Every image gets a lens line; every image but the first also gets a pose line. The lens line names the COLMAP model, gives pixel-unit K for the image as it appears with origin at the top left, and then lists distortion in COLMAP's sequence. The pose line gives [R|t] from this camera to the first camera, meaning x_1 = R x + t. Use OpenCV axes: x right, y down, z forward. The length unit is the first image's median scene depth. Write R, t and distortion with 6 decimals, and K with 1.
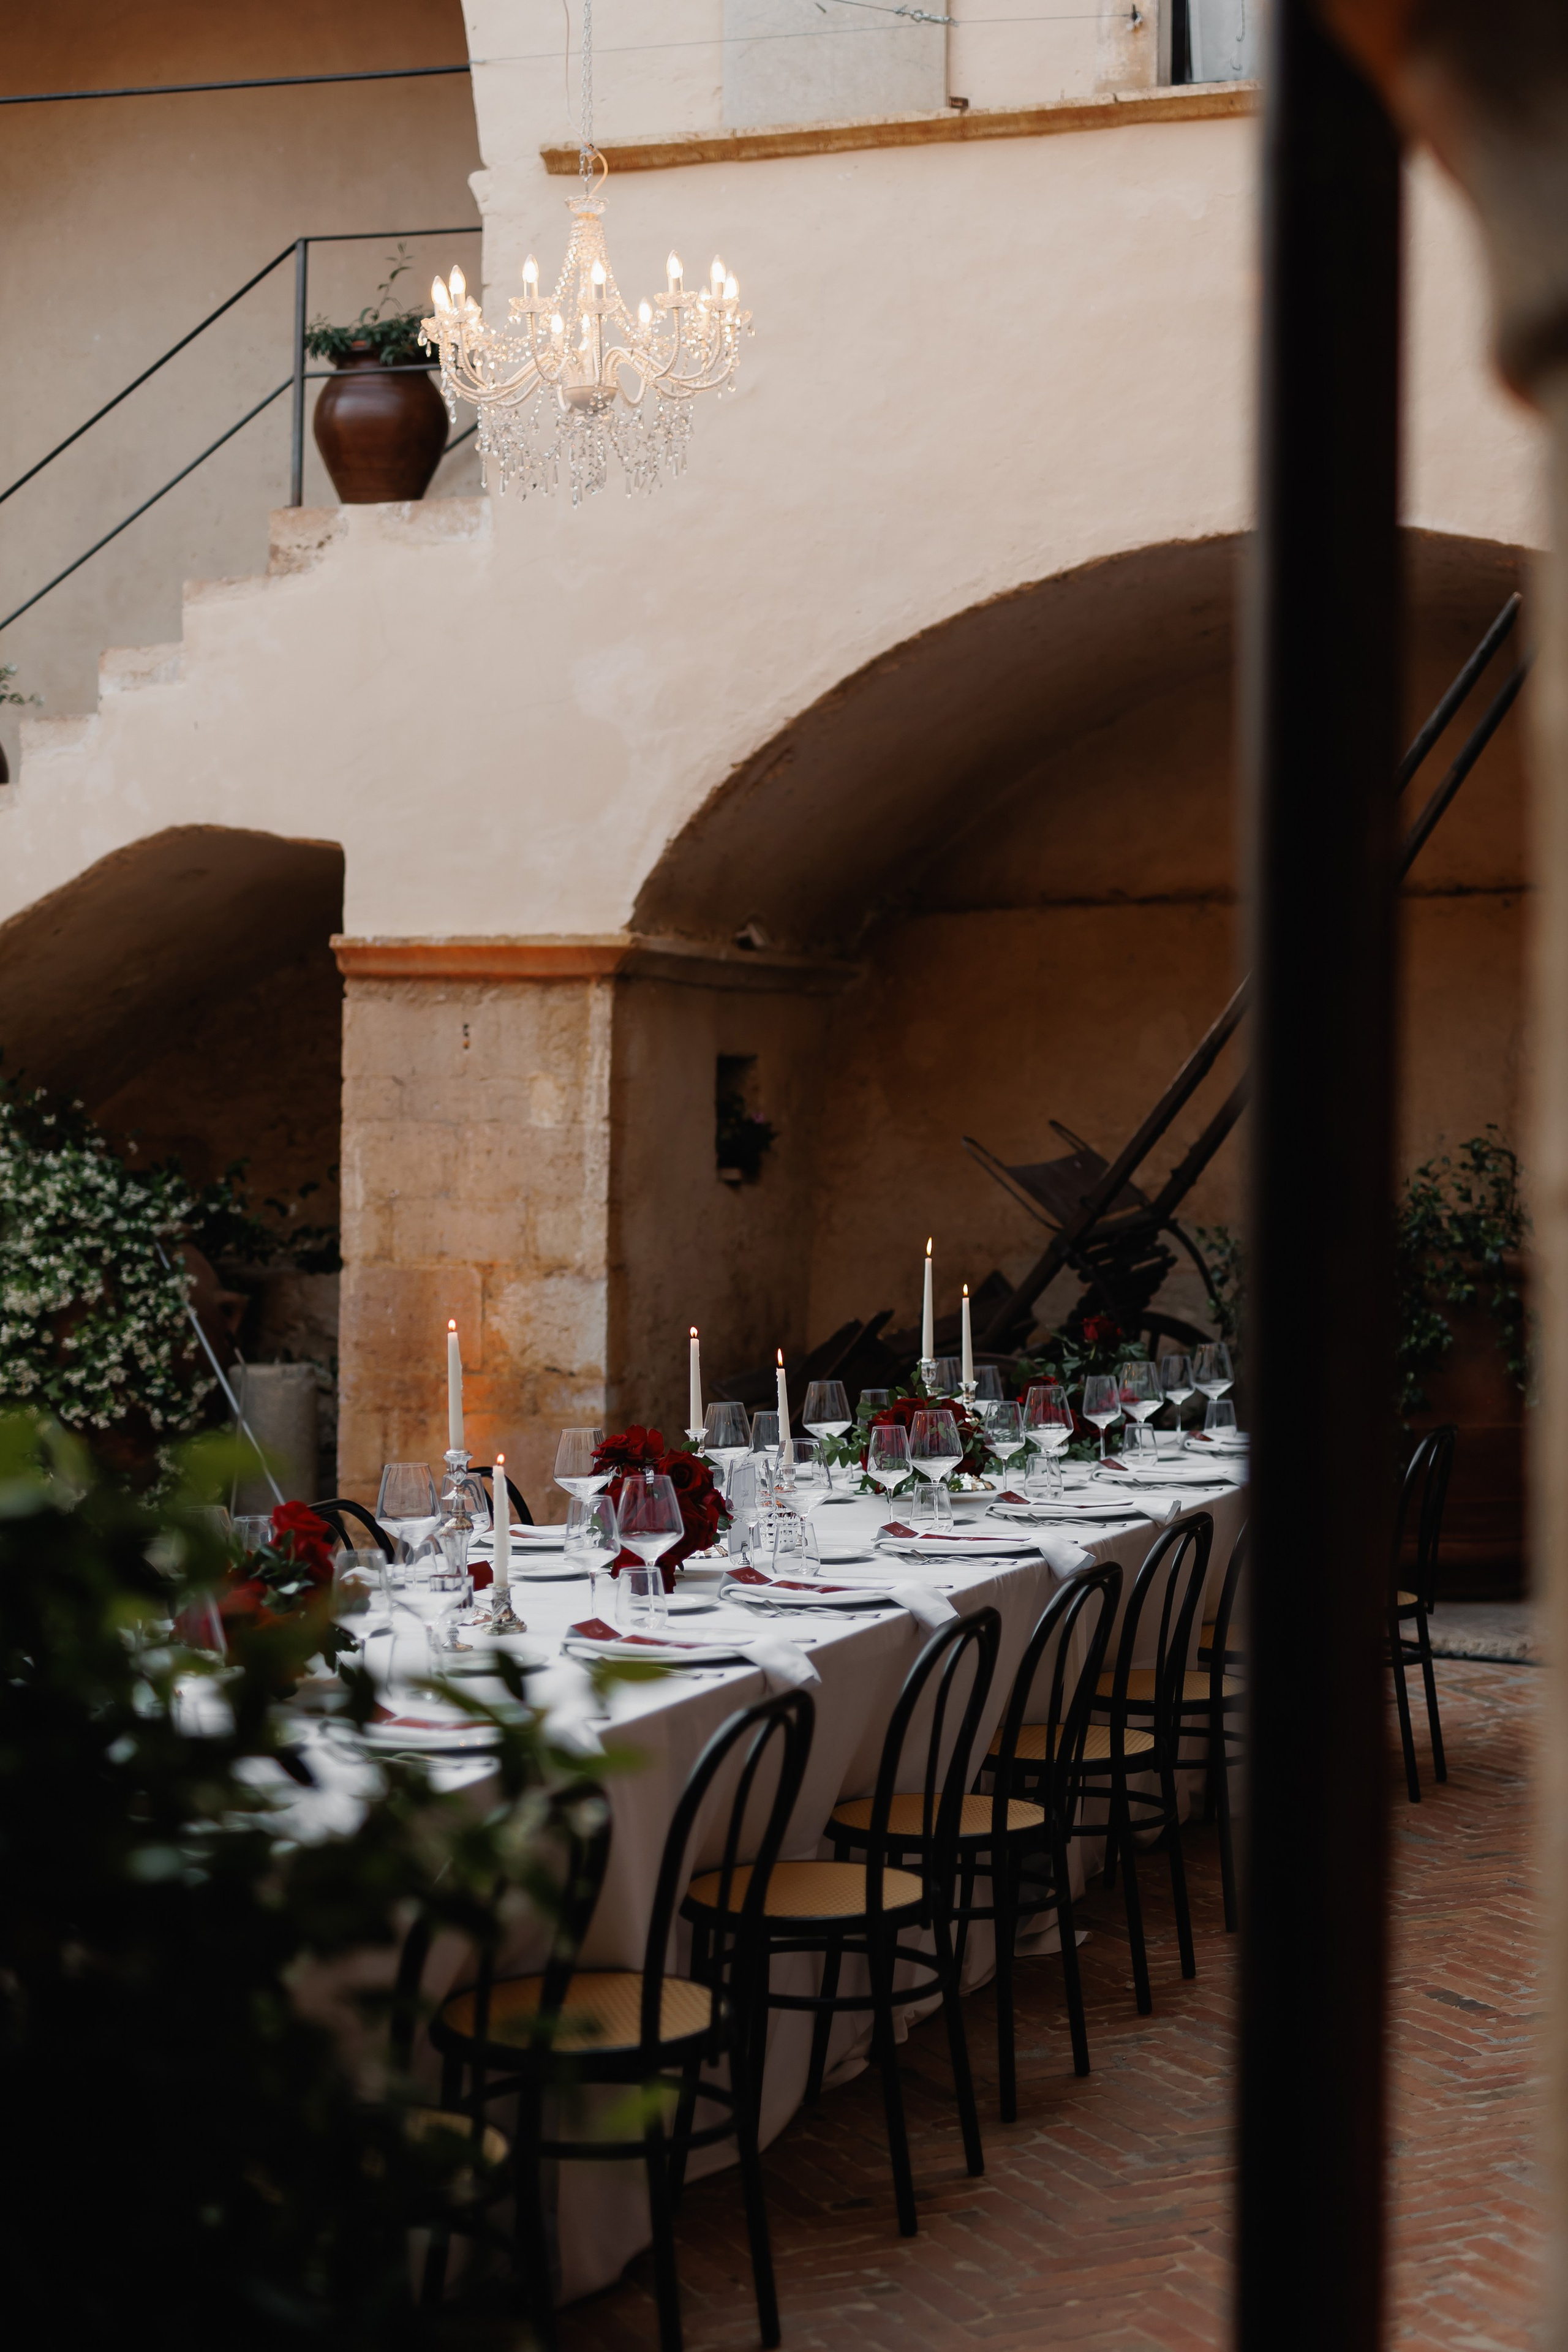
lens RADIAL K [[3557.6, 0, 784.0], [0, 3557.6, 1176.0], [0, 0, 1]] dist [-0.001627, -0.019658]
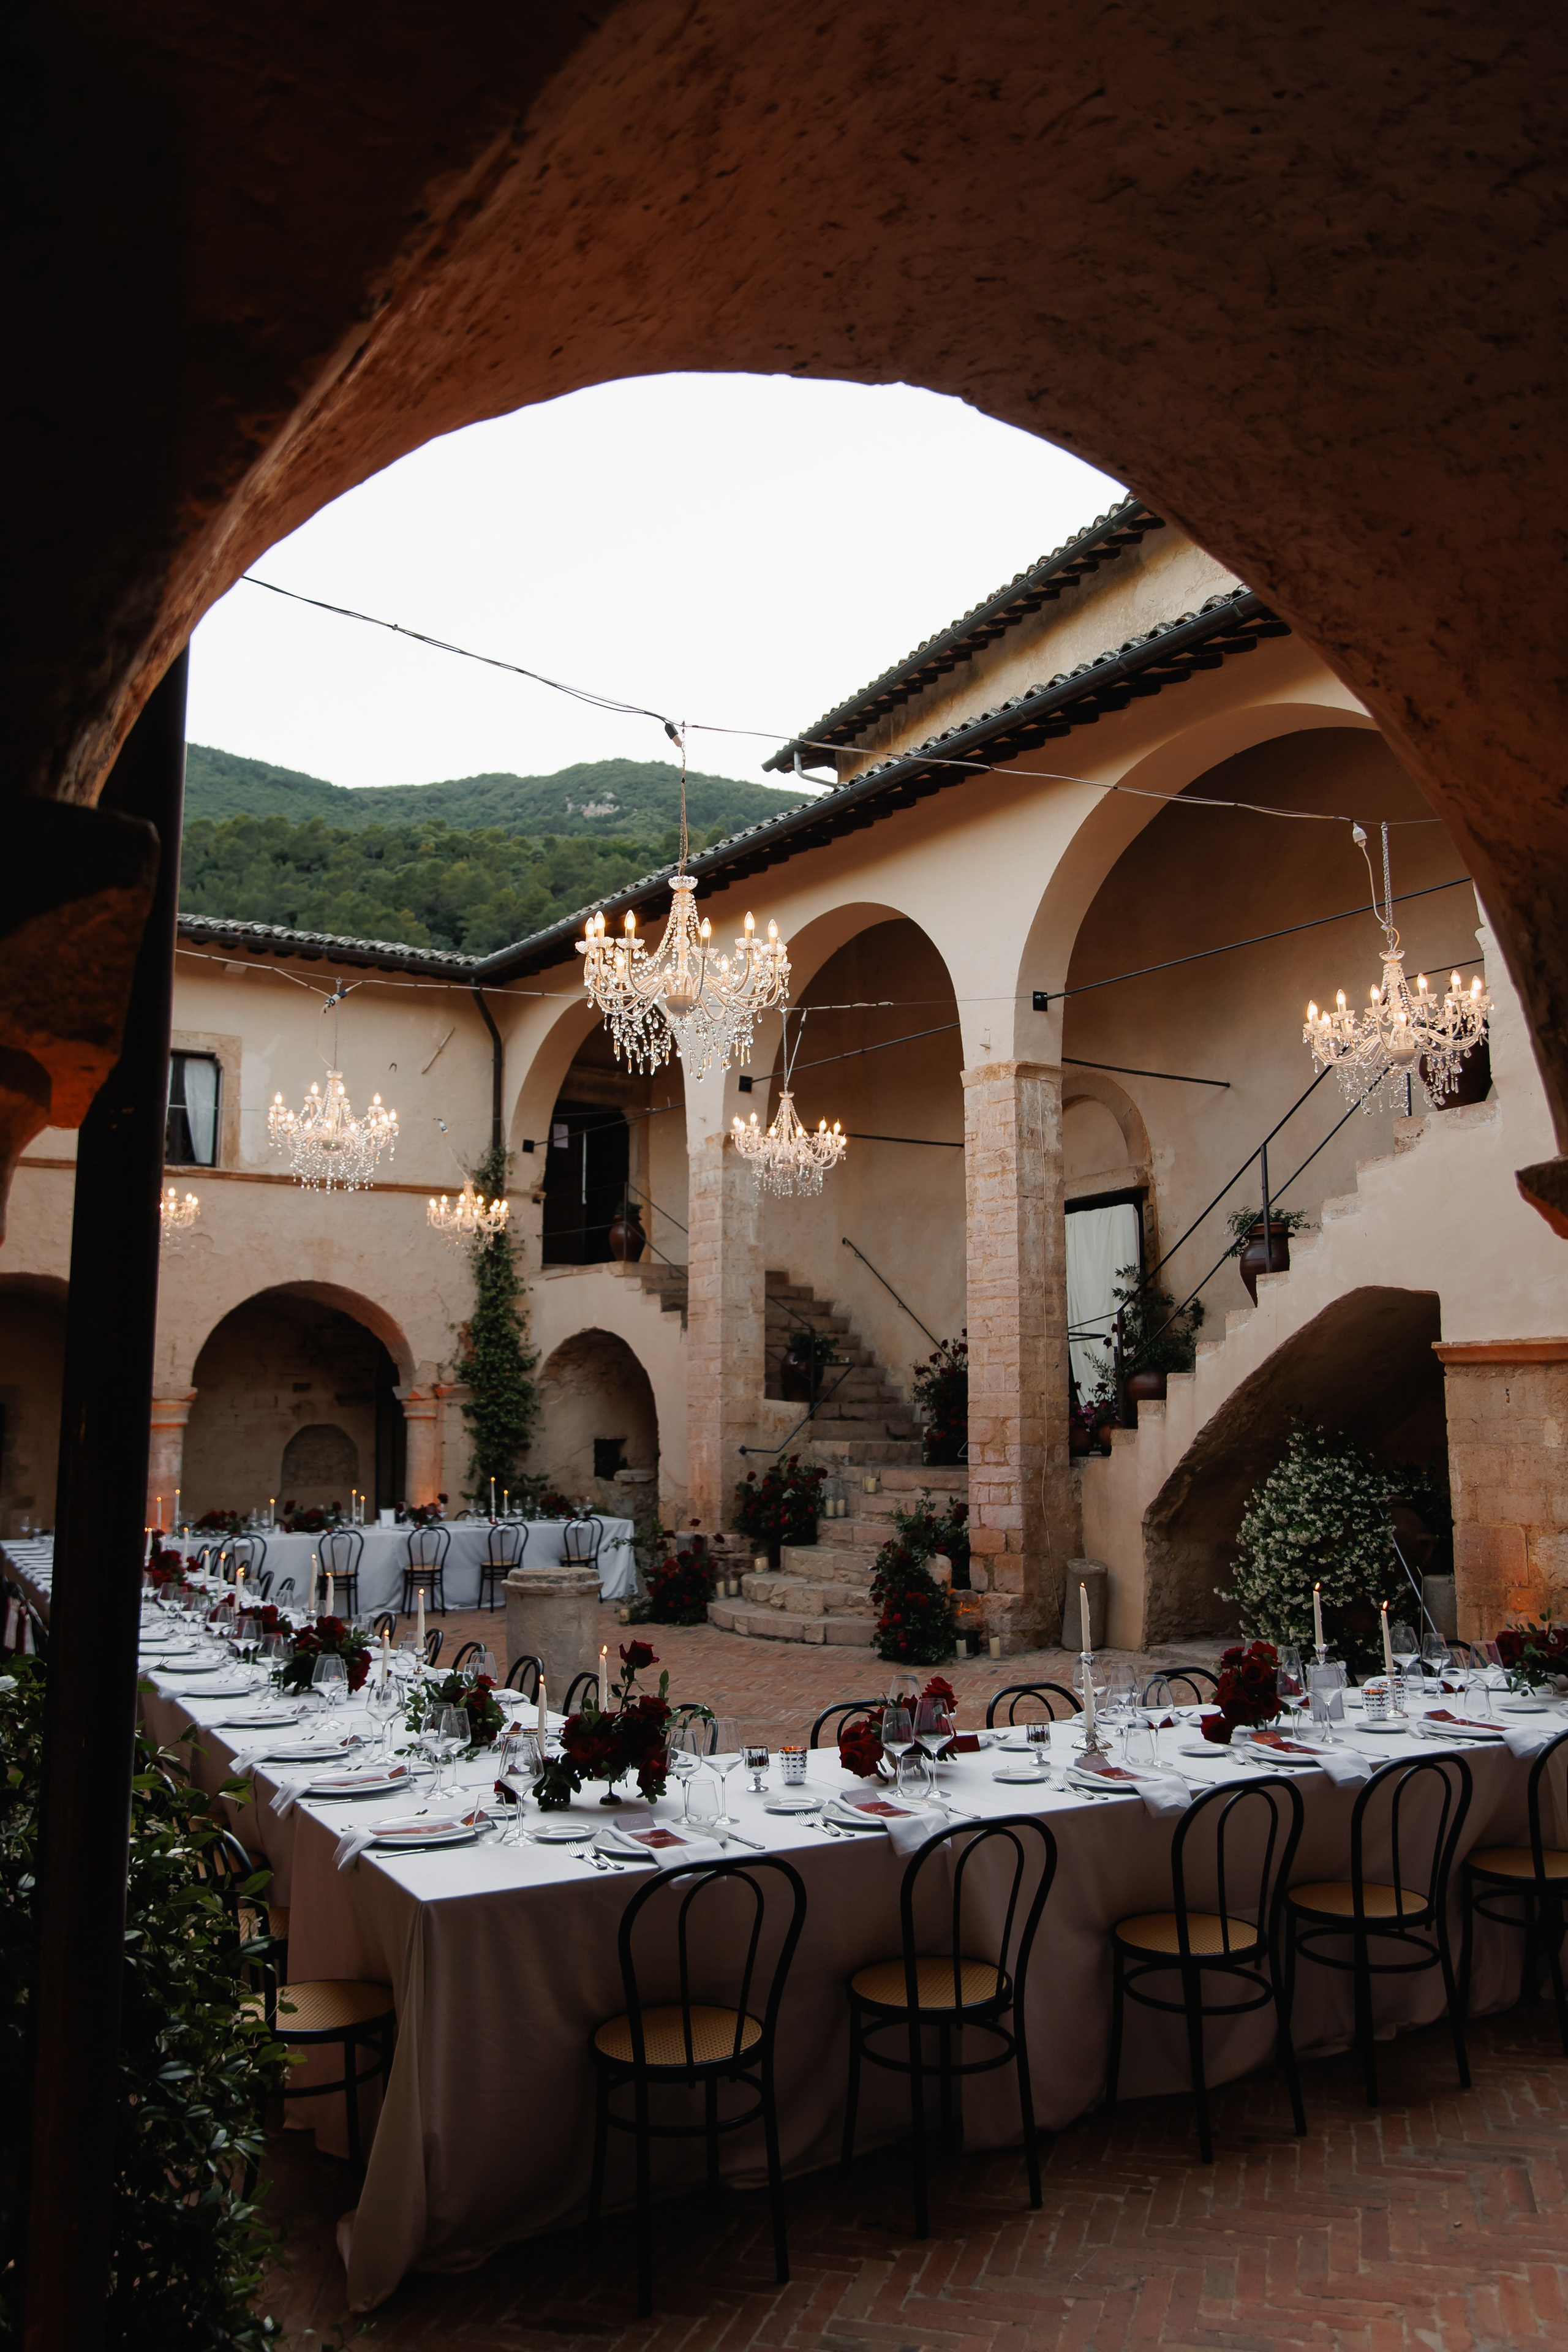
lens RADIAL K [[1725.9, 0, 784.0], [0, 1725.9, 1176.0], [0, 0, 1]] dist [-0.008717, 0.001790]
pose [[0.755529, -0.105148, -0.646622, 0.206438], [0.005469, 0.988013, -0.154271, -0.016428], [0.655093, 0.113020, 0.747048, 0.096712]]
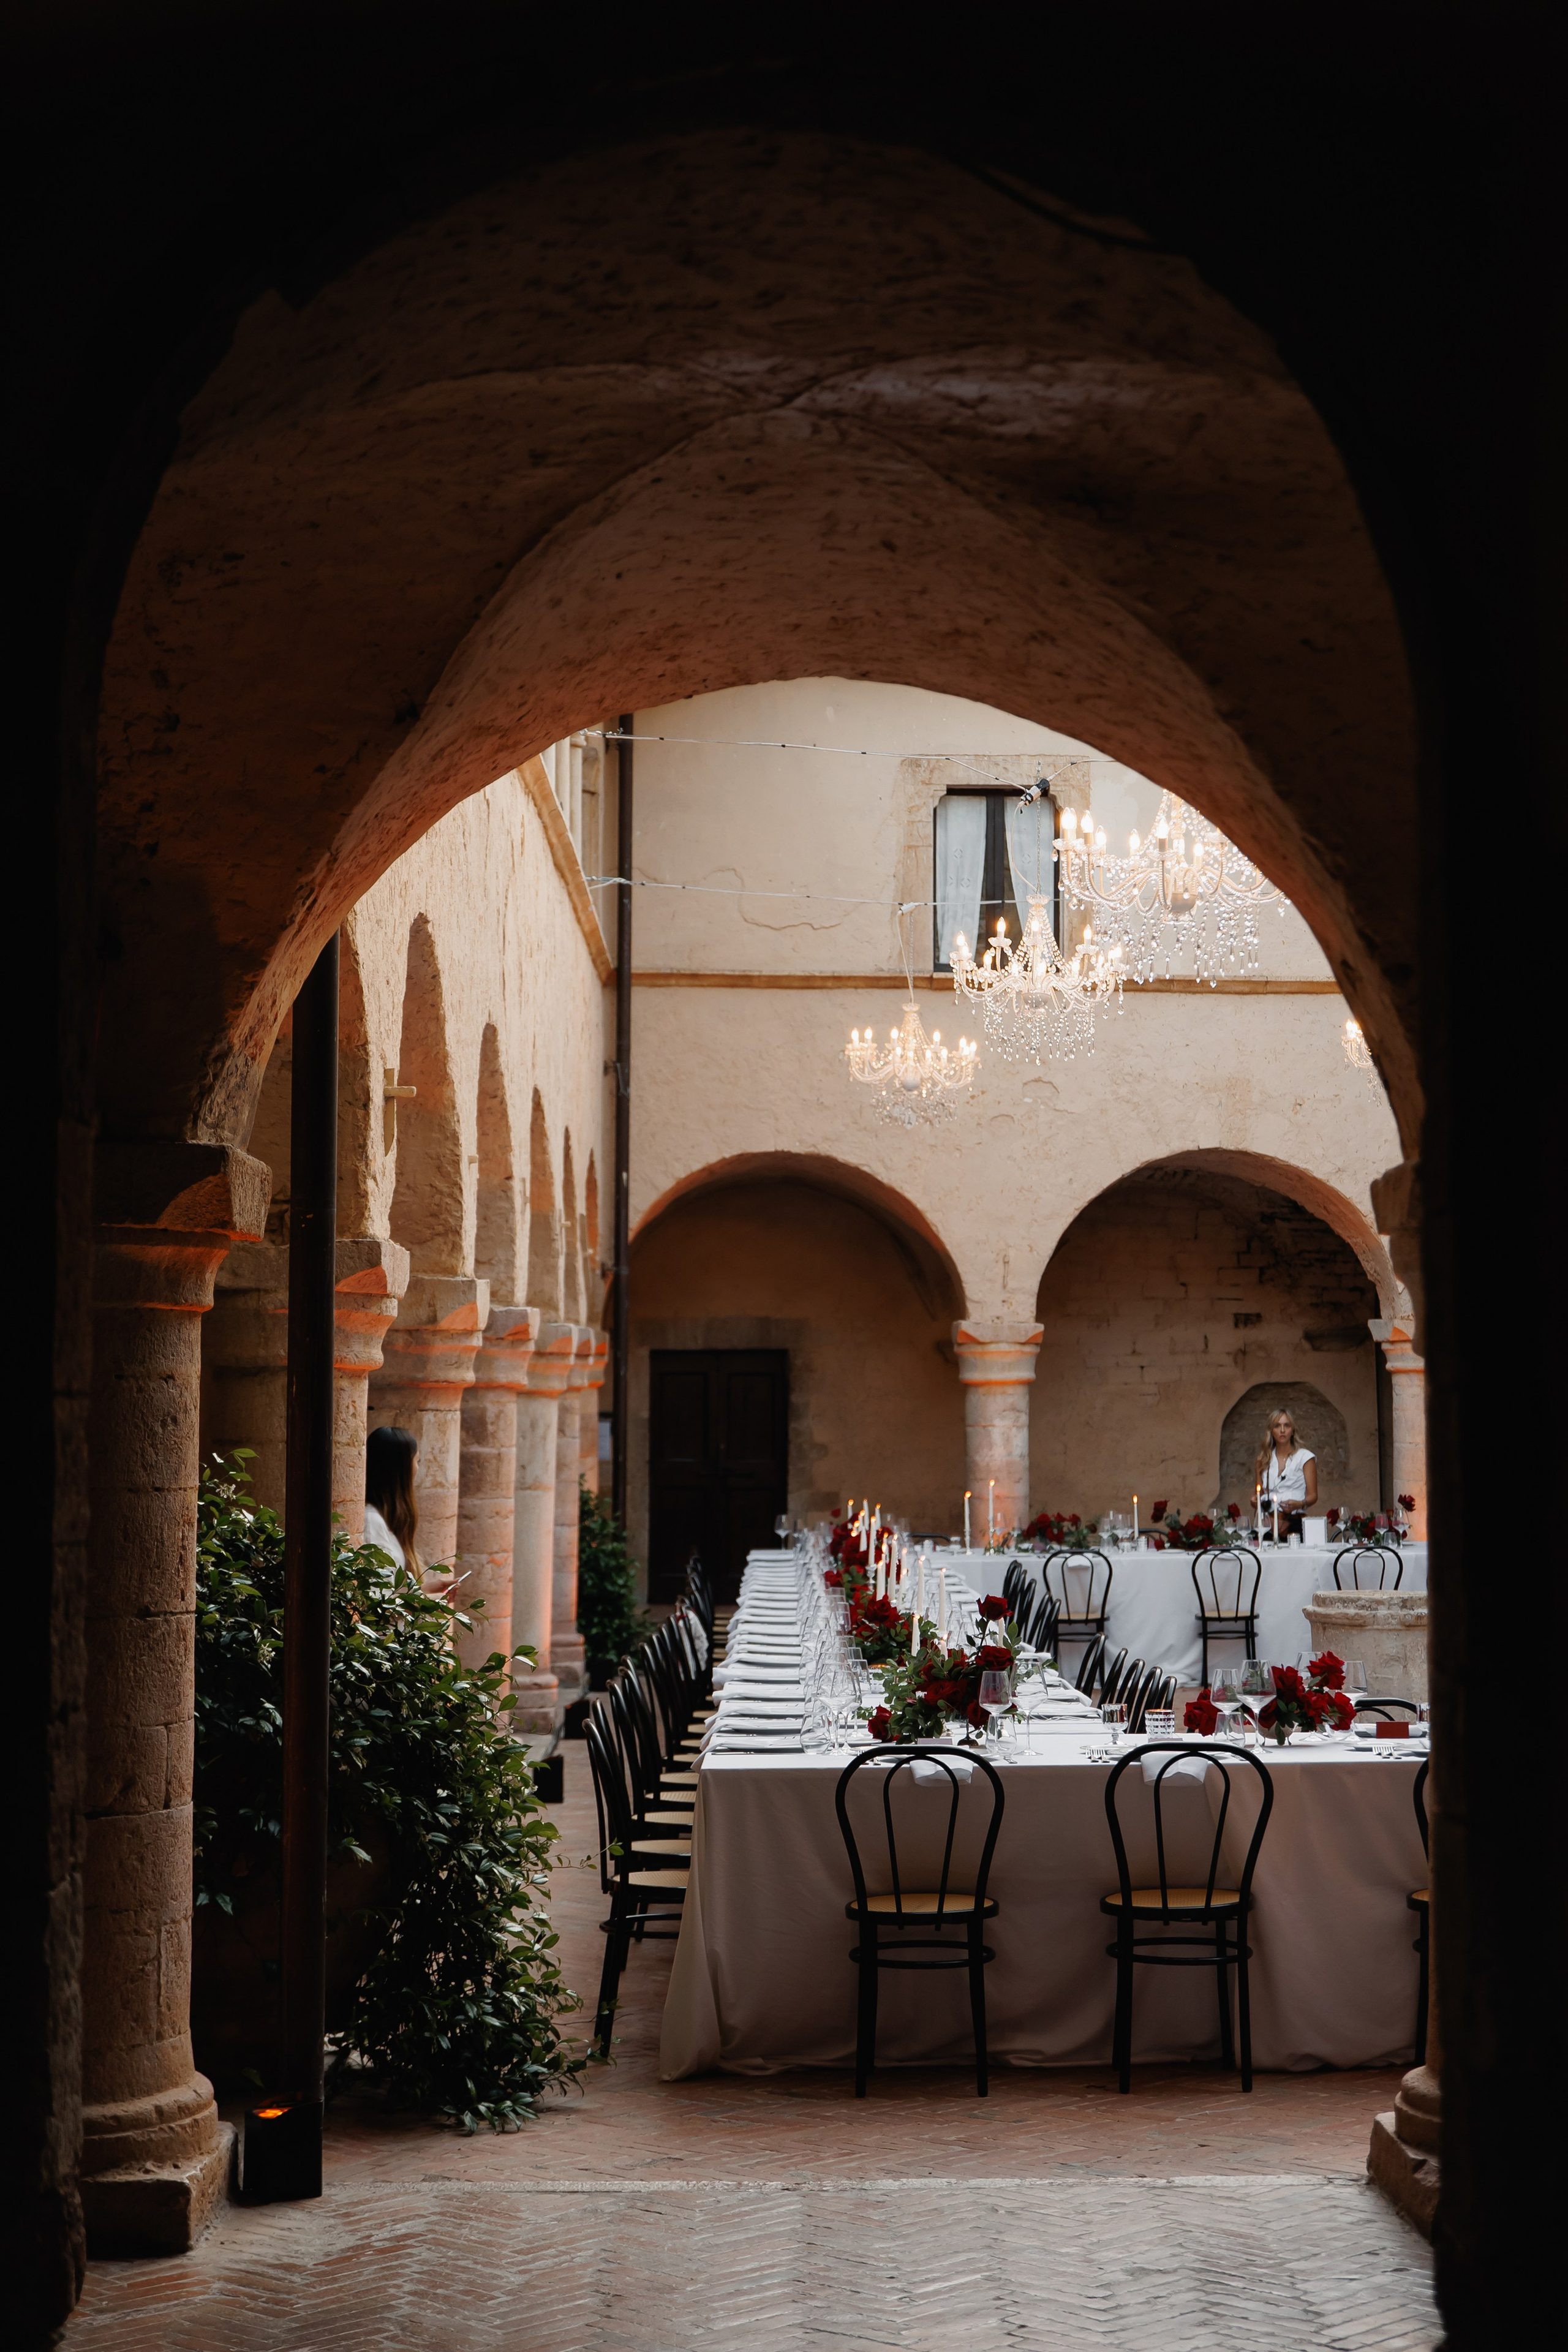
lens RADIAL K [[3846.2, 0, 794.1], [0, 3846.2, 1108.9], [0, 0, 1]] dist [0.002655, -0.179637]
pose [[0.363958, -0.075169, -0.928377, 0.773930], [-0.004578, 0.996582, -0.082486, -0.011067], [0.931404, 0.034272, 0.362369, 0.002180]]
